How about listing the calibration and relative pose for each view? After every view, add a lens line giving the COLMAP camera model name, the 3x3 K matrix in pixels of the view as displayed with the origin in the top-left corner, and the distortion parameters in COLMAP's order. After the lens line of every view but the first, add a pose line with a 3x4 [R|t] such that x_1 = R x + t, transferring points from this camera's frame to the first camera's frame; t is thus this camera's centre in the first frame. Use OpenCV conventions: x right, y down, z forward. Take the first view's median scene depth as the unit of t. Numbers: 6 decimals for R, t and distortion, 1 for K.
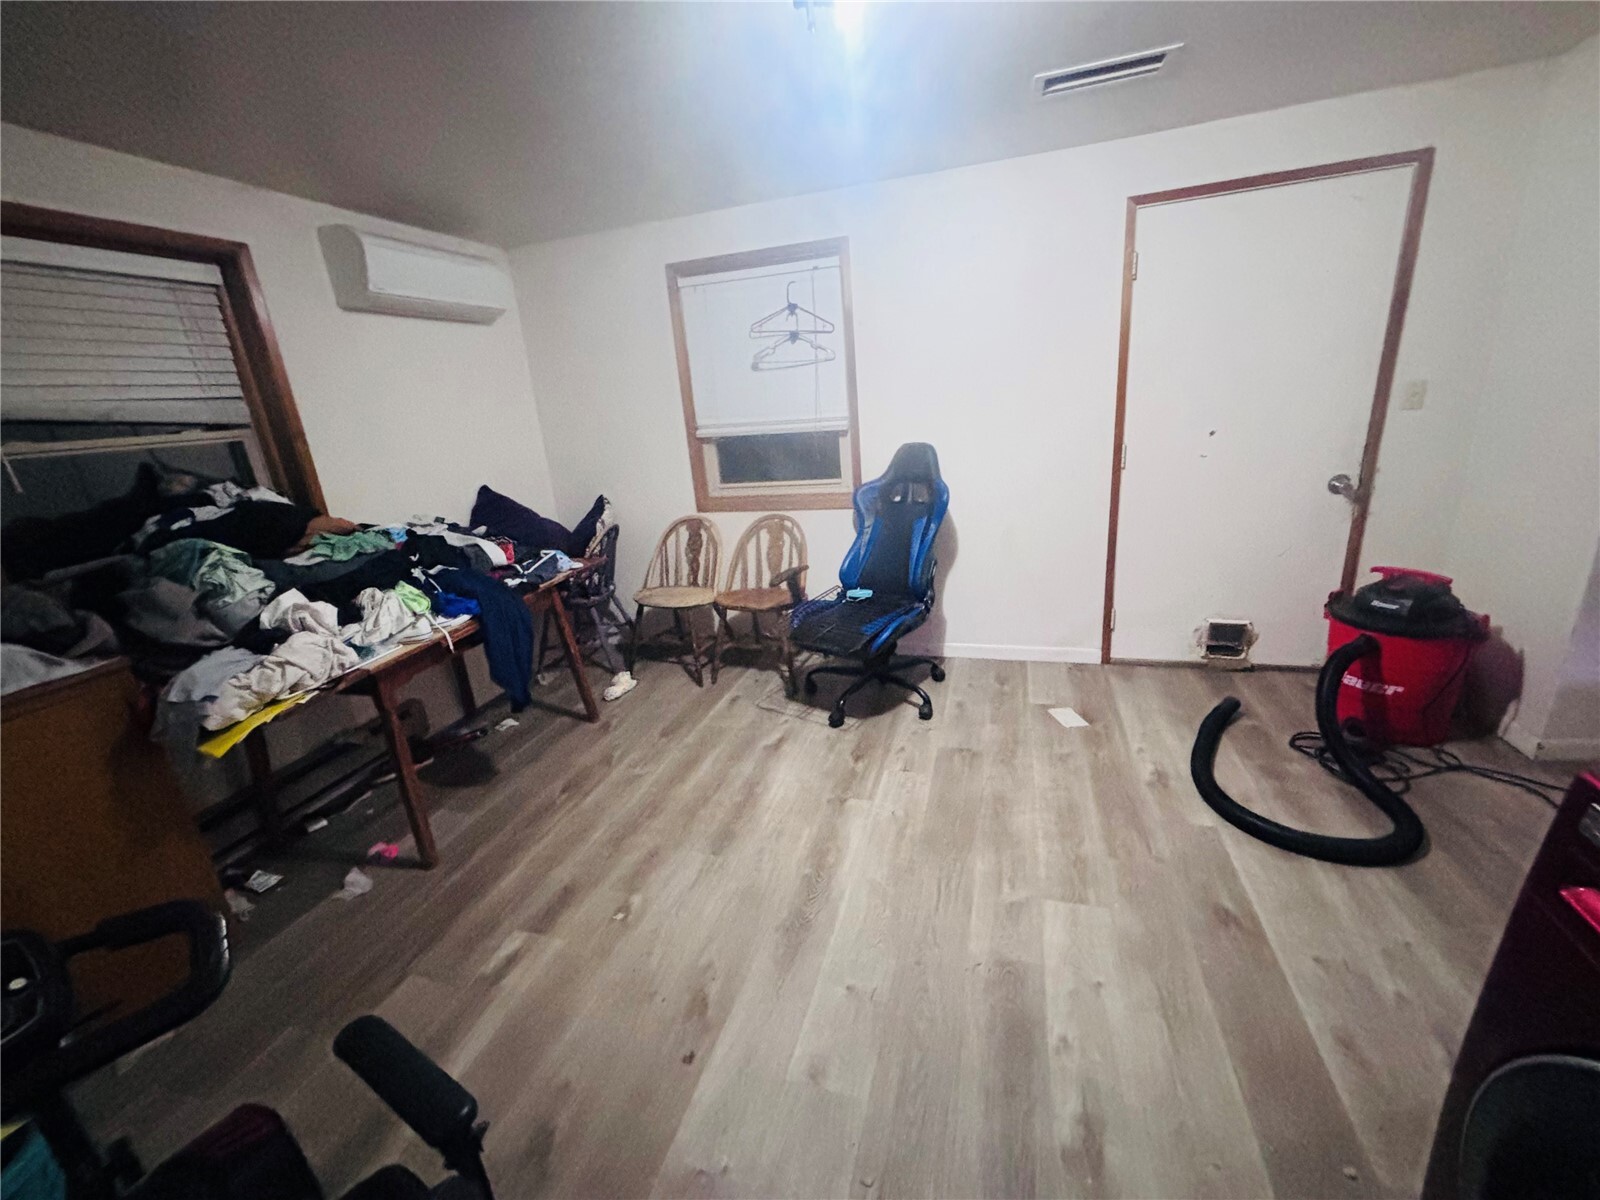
lens RADIAL K [[648.0, 0, 807.5], [0, 648.0, 596.1], [0, 0, 1]] dist [-0.002298, -0.000396]
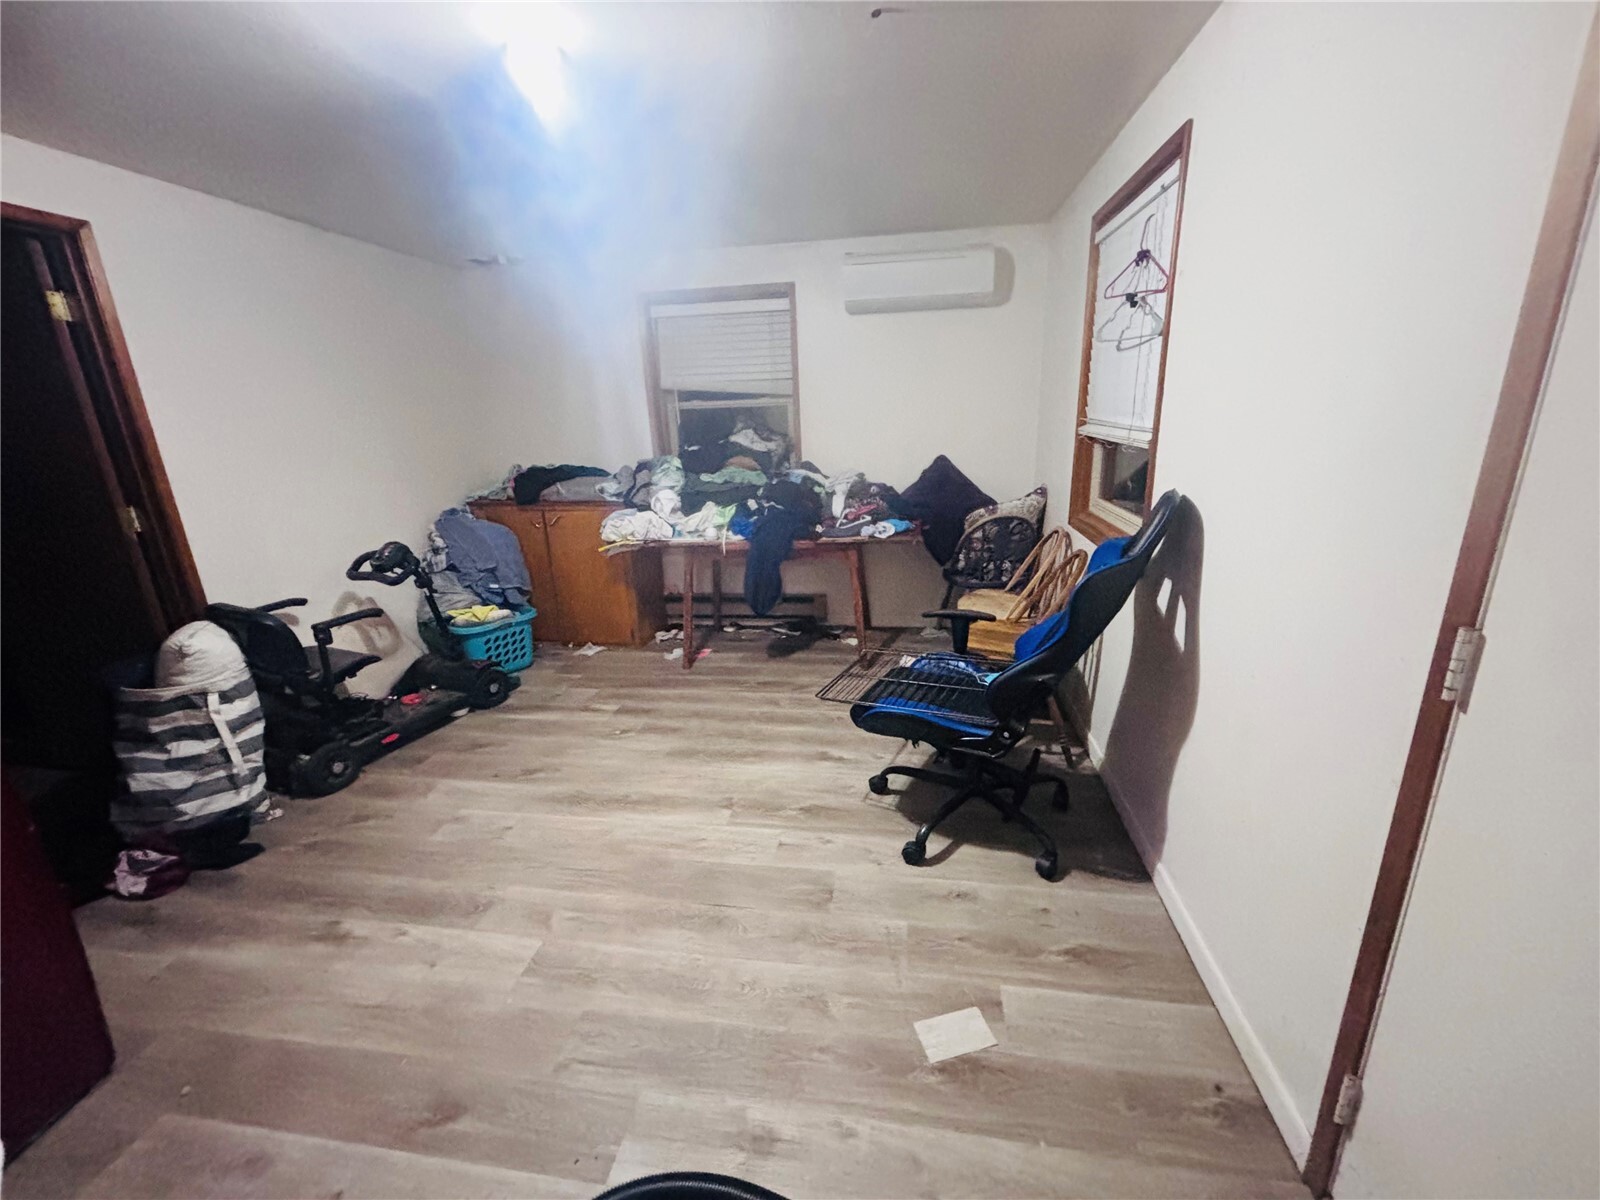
lens RADIAL K [[648.0, 0, 806.3], [0, 648.0, 599.5], [0, 0, 1]] dist [-0.002298, -0.000396]
pose [[0.140487, 0.354690, -0.924369, 0.967522], [-0.264044, 0.913237, 0.310289, -0.355513], [0.954224, 0.200483, 0.221952, 0.886613]]
